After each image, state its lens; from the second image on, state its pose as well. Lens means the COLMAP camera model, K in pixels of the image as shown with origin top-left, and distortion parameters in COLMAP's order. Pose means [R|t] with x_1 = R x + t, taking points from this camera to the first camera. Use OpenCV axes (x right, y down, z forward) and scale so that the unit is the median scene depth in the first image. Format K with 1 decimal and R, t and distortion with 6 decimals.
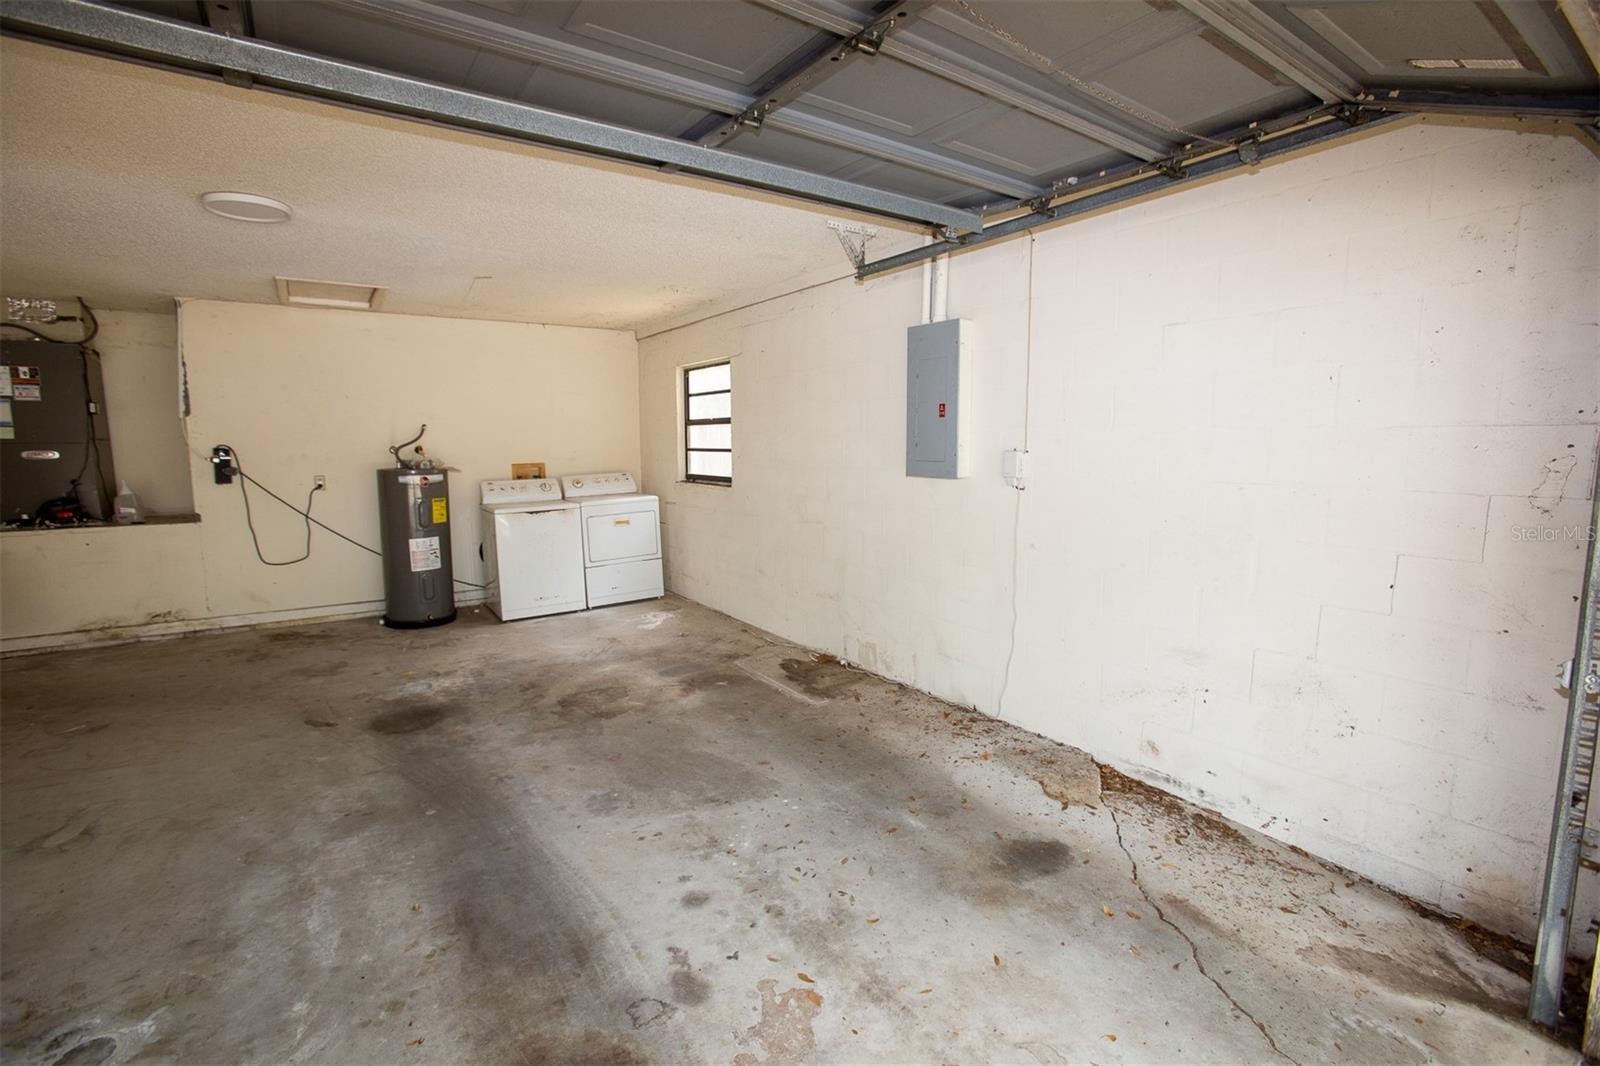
lens RADIAL K [[730.9, 0, 800.0], [0, 730.9, 533.0], [0, 0, 1]] dist [-0.078033, 0.030897]
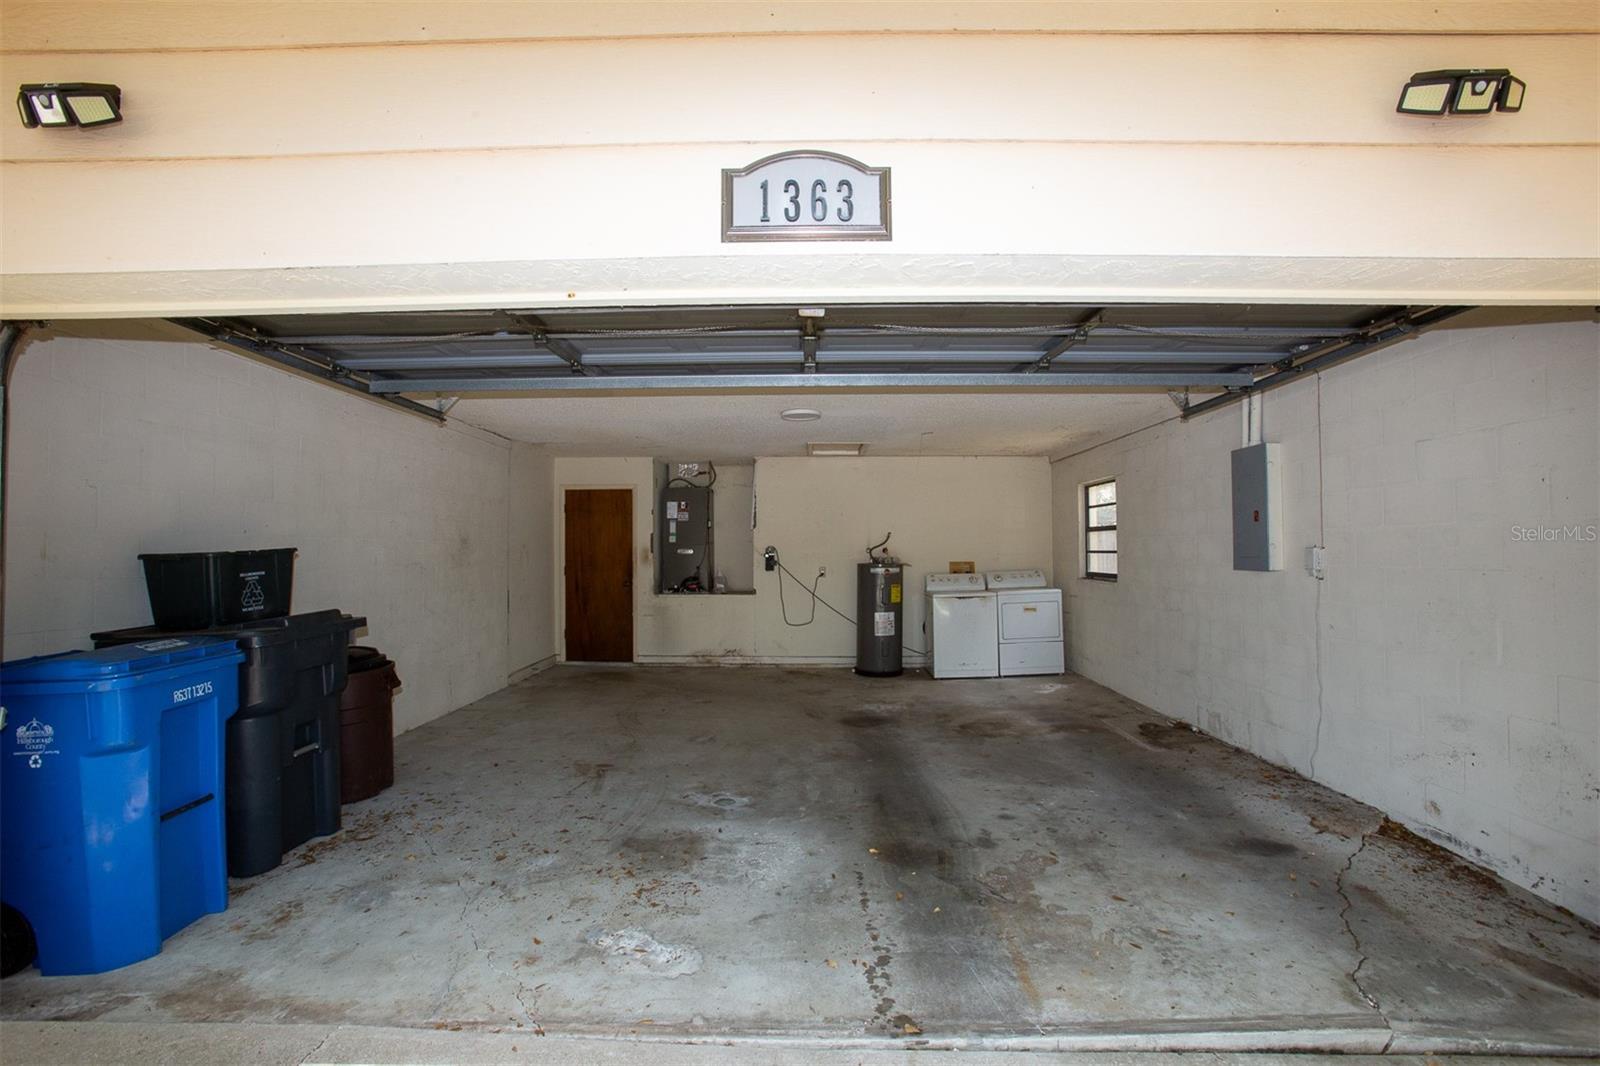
lens RADIAL K [[730.9, 0, 800.0], [0, 730.9, 533.0], [0, 0, 1]] dist [-0.078033, 0.030897]
pose [[0.816059, -0.014710, -0.577782, 0.225527], [-0.070678, 0.989634, -0.125020, 0.057481], [0.573631, 0.142860, 0.806559, -0.362622]]
